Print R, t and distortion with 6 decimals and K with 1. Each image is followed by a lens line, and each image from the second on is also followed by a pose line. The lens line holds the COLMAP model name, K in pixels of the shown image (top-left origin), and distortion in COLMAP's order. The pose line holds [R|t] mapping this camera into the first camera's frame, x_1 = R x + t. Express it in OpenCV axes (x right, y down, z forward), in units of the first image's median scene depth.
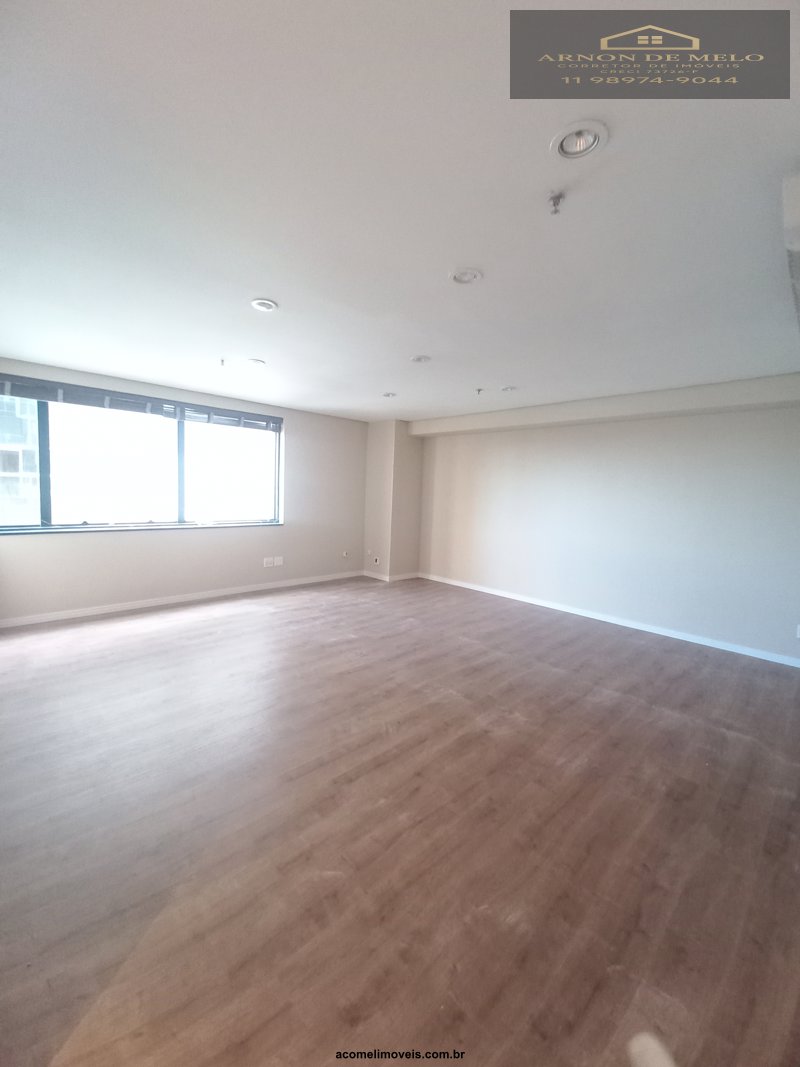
lens RADIAL K [[417.7, 0, 393.5], [0, 417.7, 521.9], [0, 0, 1]] dist [0.013070, -0.014519]
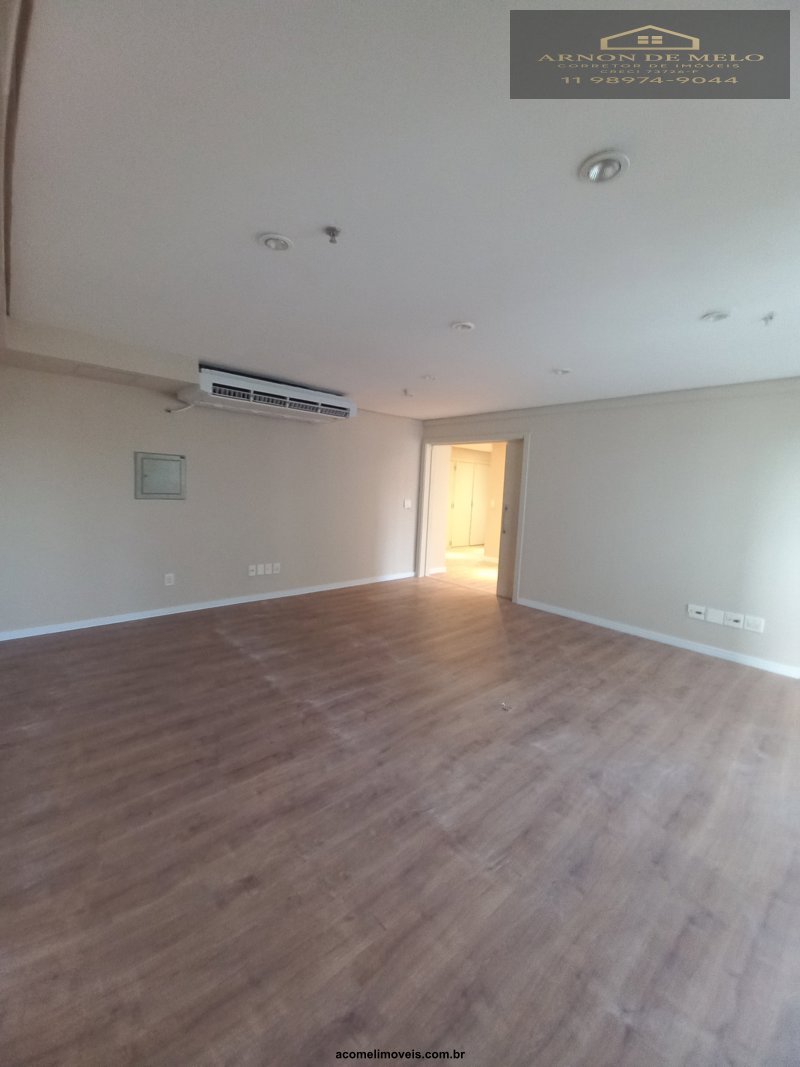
lens RADIAL K [[417.7, 0, 393.5], [0, 417.7, 521.9], [0, 0, 1]] dist [0.013070, -0.014519]
pose [[-0.996402, -0.082568, 0.019116, 0.130099], [-0.078226, 0.982771, 0.167455, -0.127212], [-0.032613, 0.165357, -0.985694, 1.631762]]
